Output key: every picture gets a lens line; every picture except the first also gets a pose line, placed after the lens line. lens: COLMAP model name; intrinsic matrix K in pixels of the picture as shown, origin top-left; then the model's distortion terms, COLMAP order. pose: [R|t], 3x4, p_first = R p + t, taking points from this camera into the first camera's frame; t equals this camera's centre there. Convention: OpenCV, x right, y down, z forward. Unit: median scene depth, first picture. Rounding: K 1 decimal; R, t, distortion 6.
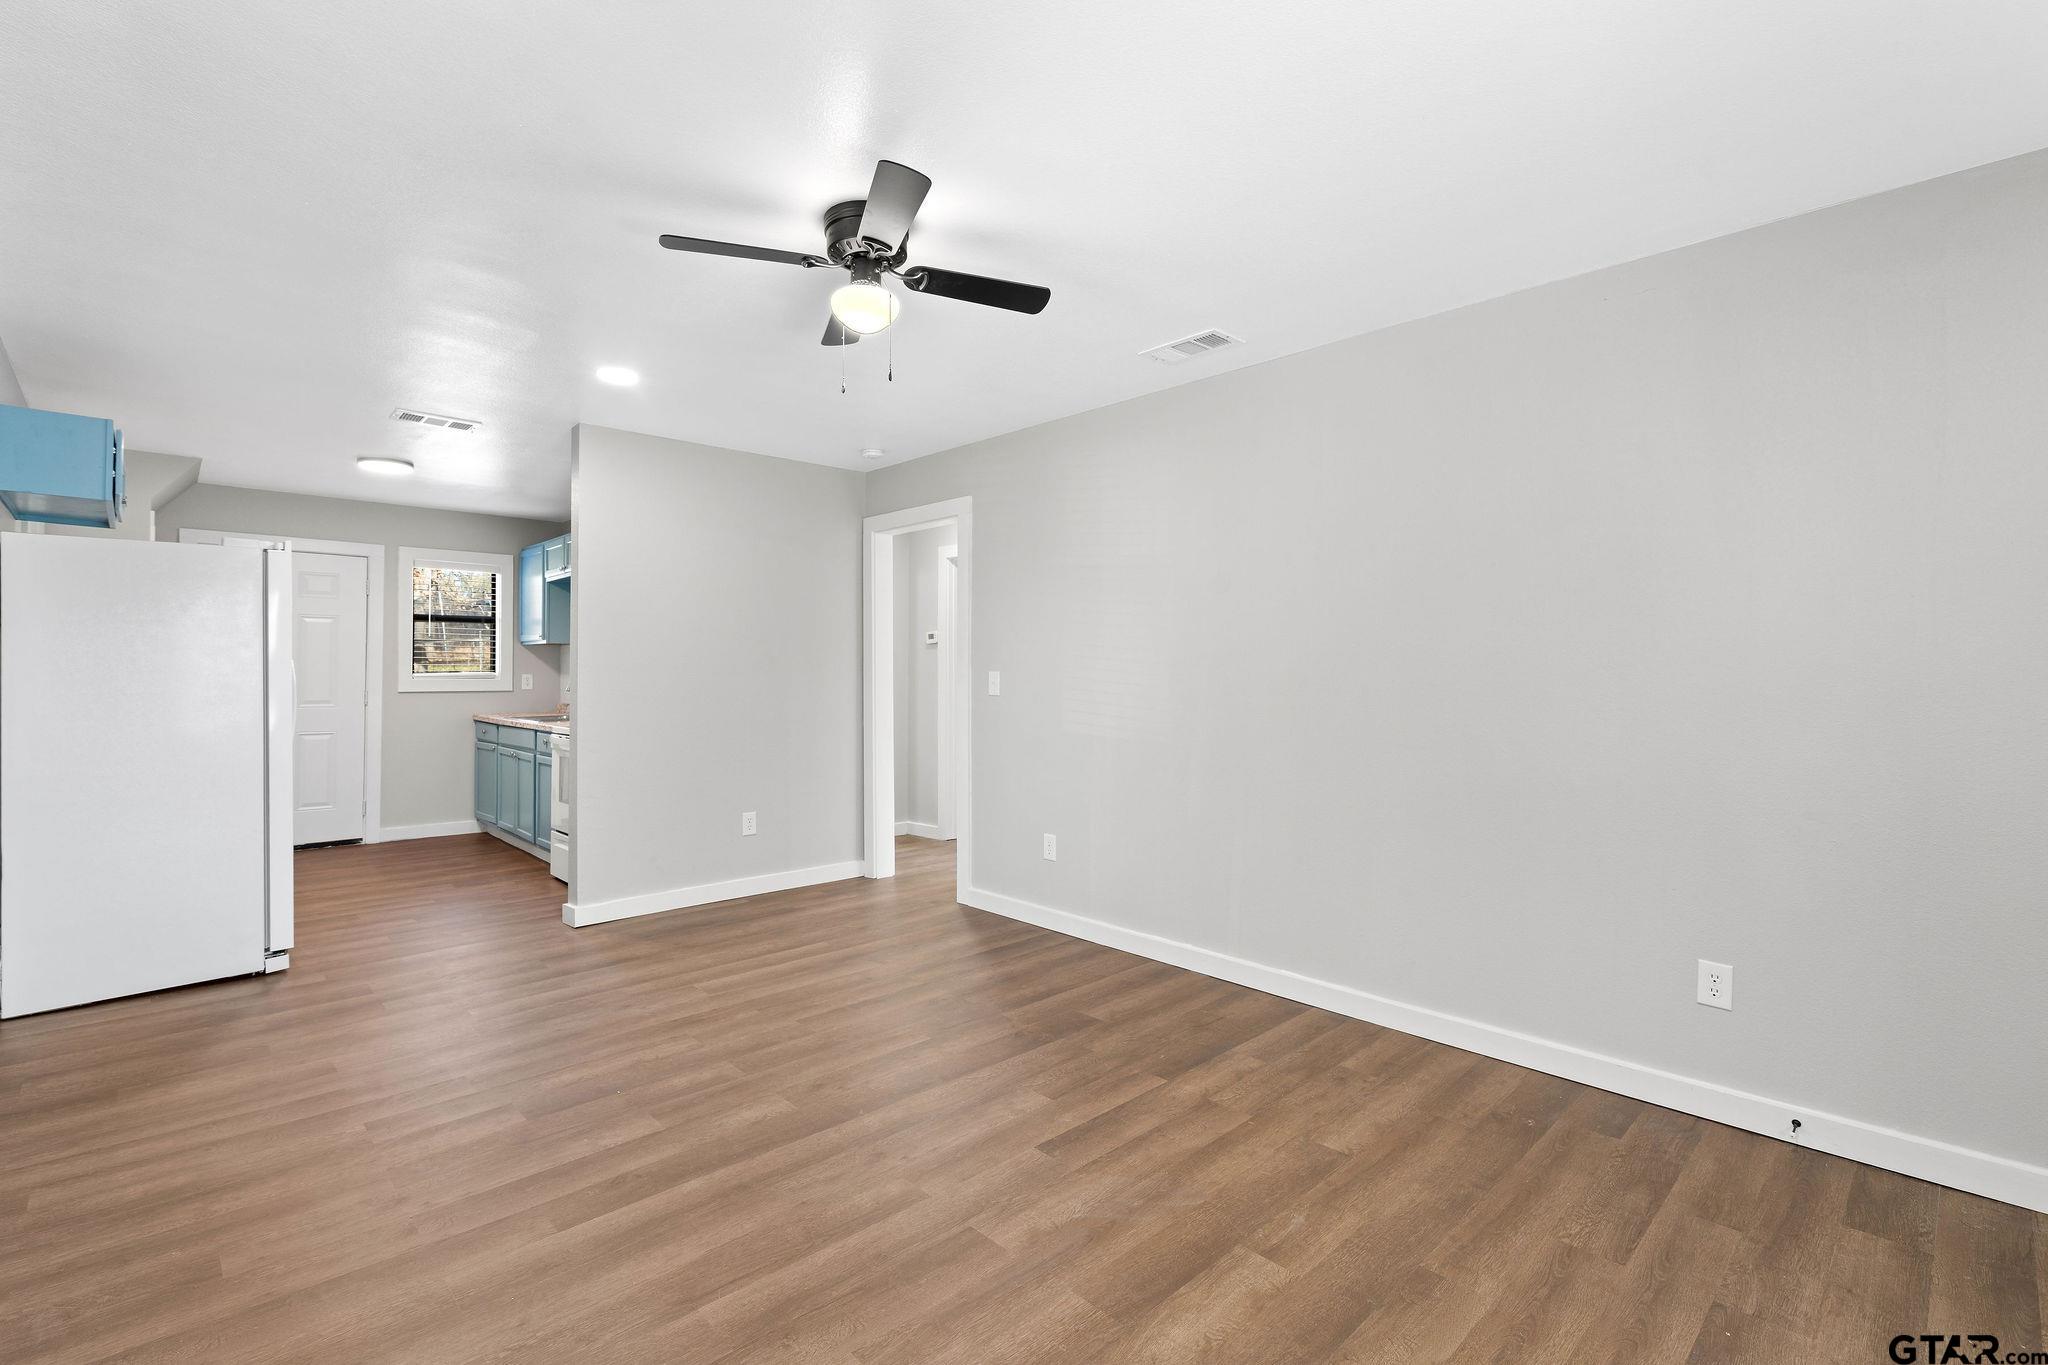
lens RADIAL K [[928.2, 0, 1021.7], [0, 928.2, 658.7], [0, 0, 1]] dist [-0.000782, -0.000355]
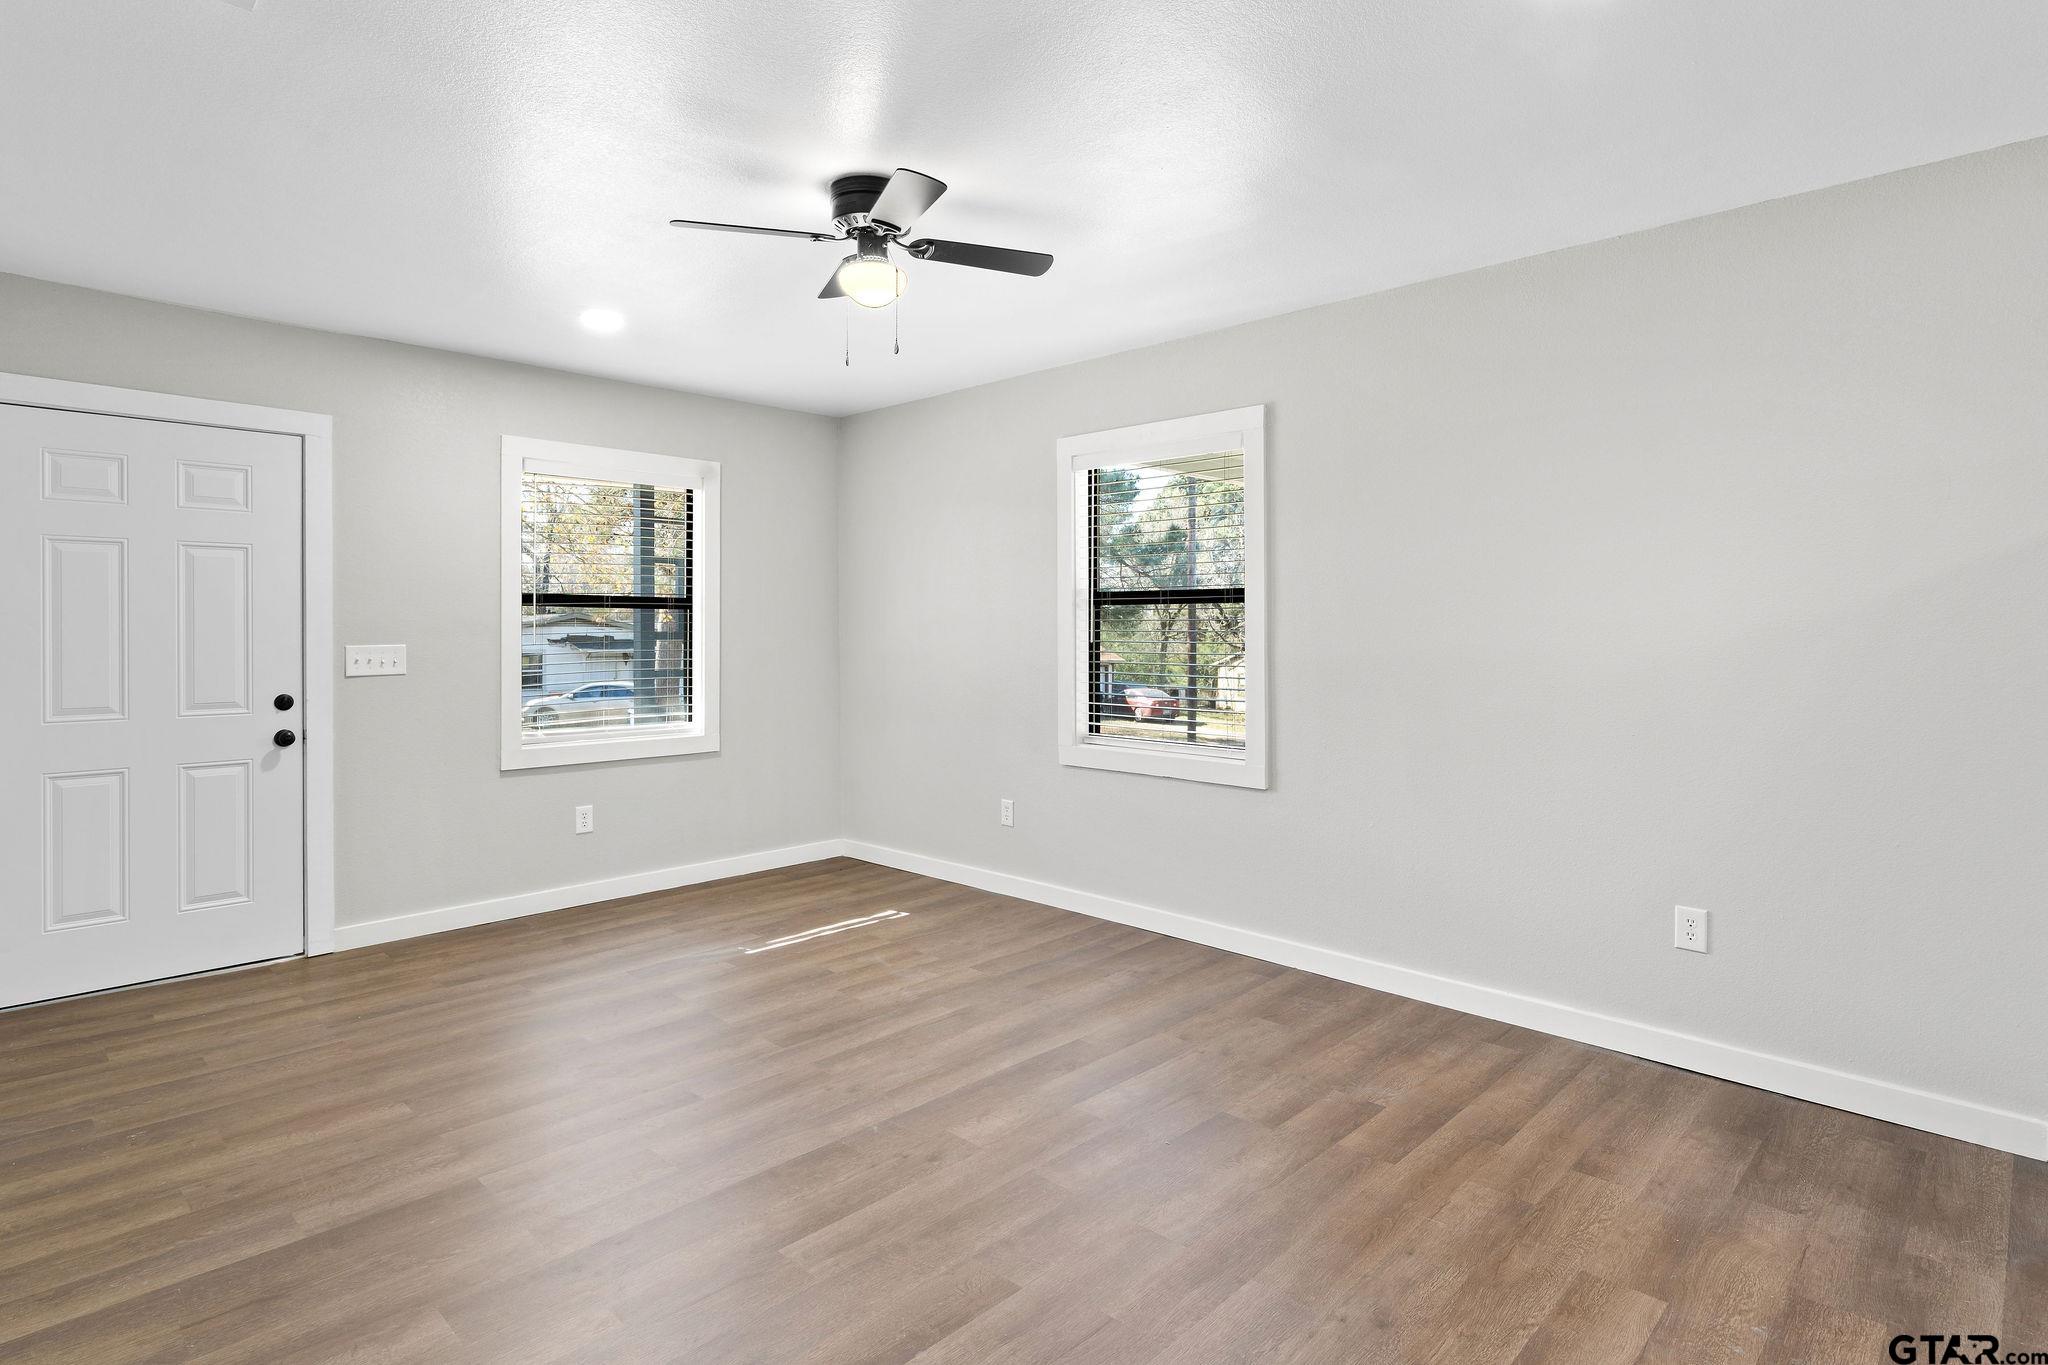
lens RADIAL K [[1050.7, 0, 1017.8], [0, 1050.7, 634.1], [0, 0, 1]] dist [0.003790, 0.000478]
pose [[-0.999574, -0.004278, -0.028872, -0.285714], [-0.003833, 0.999873, -0.015453, 0.022077], [0.028934, -0.015336, -0.999464, 2.080440]]
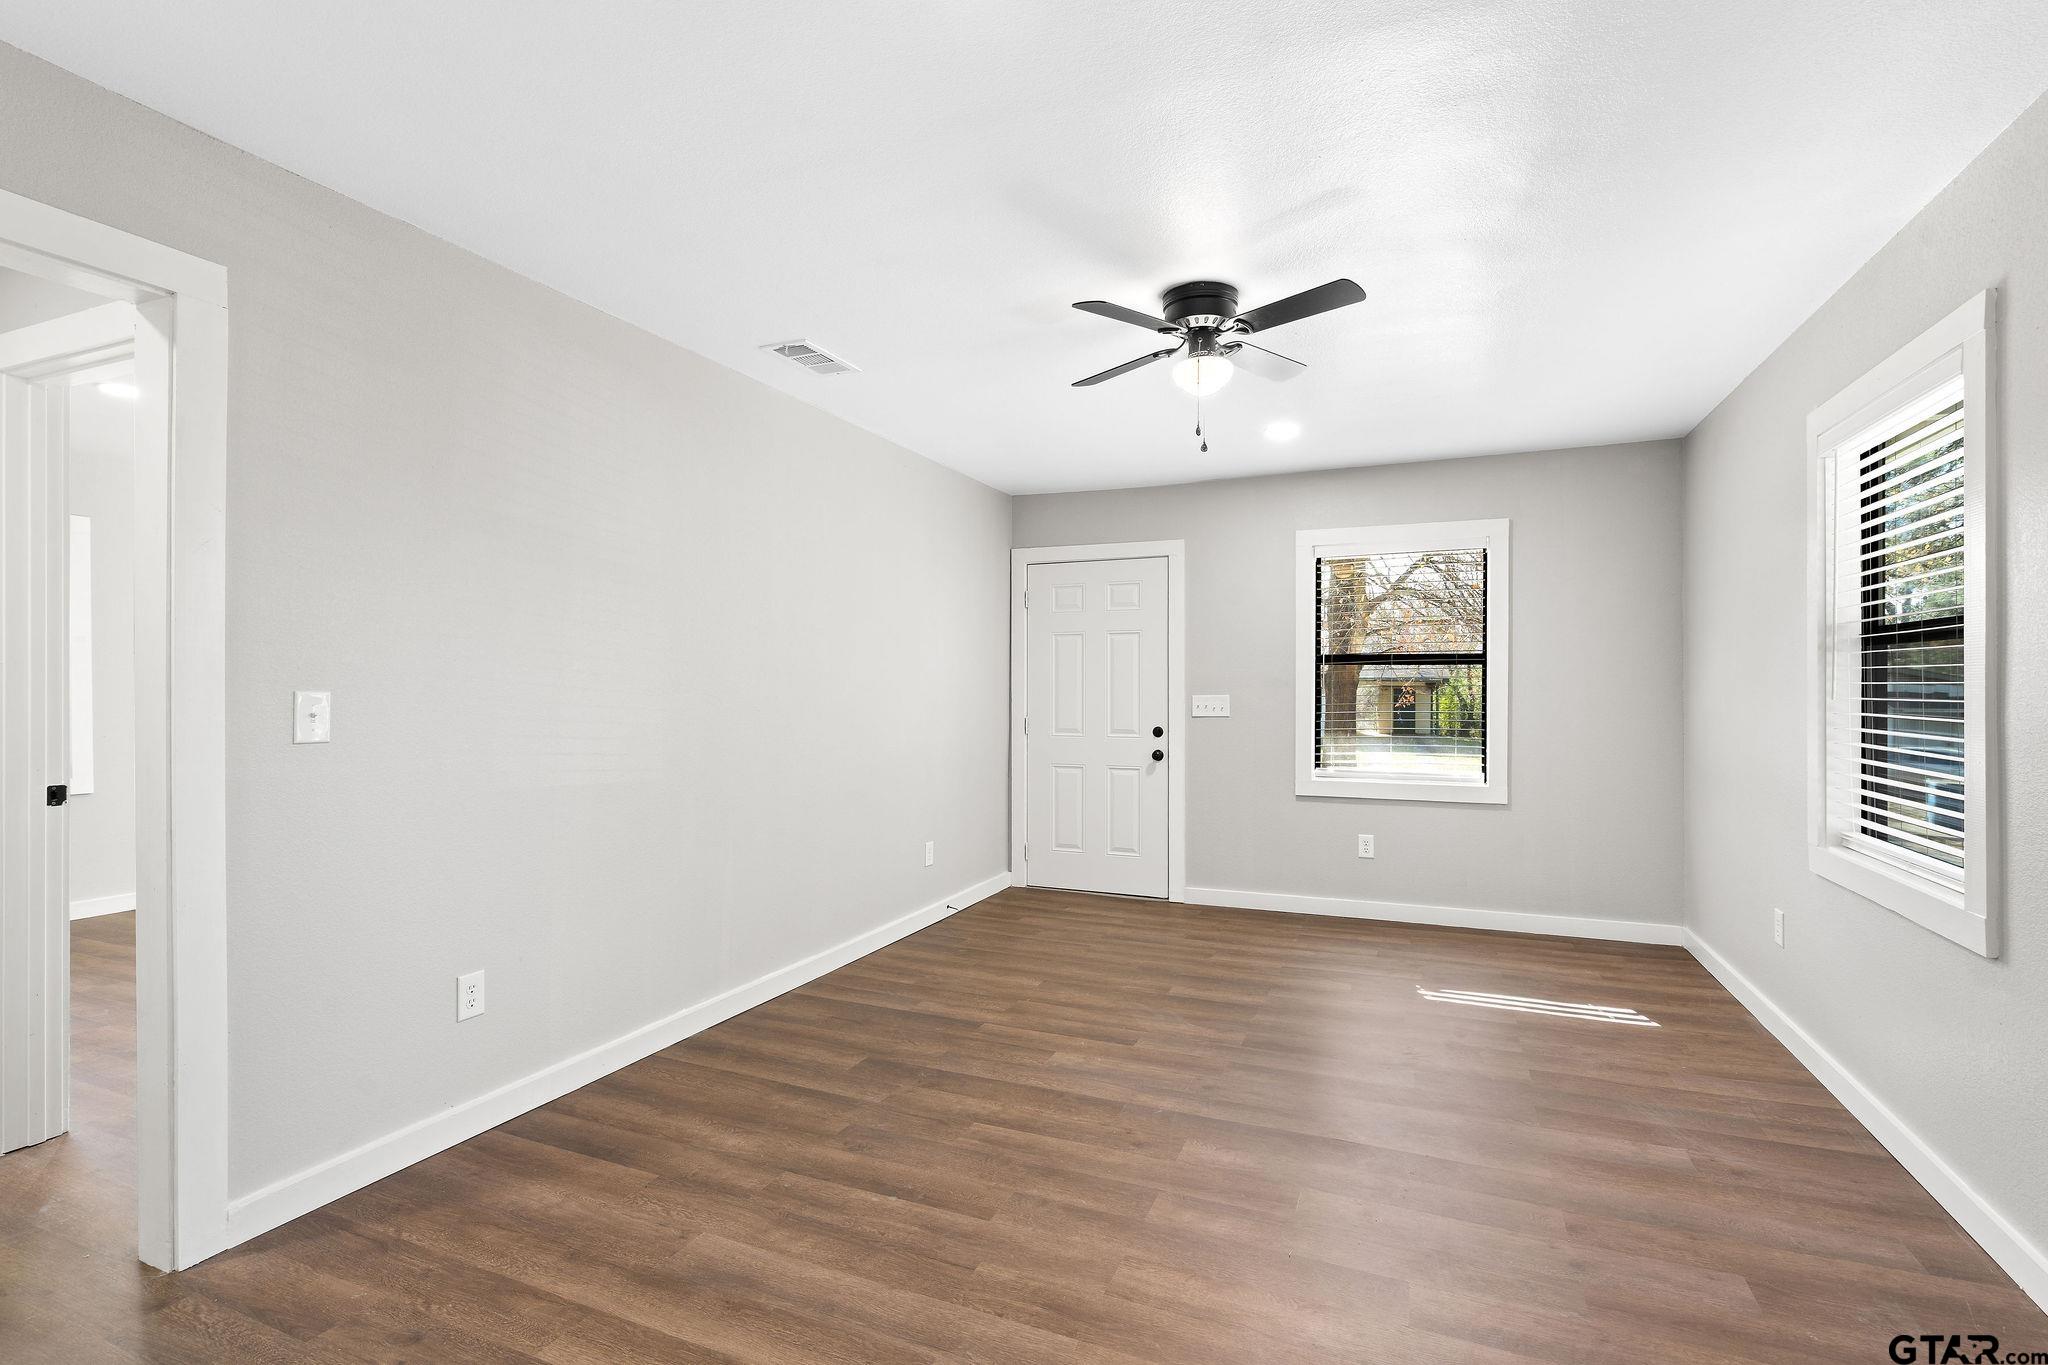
lens RADIAL K [[944.5, 0, 1024.0], [0, 944.5, 682.5], [0, 0, 1]] dist [-0.002048, -0.000056]
pose [[-0.389757, 0.000678, 0.920917, -1.122658], [-0.018132, 0.999800, -0.008410, 0.014049], [-0.920739, -0.019976, -0.389667, 1.601690]]
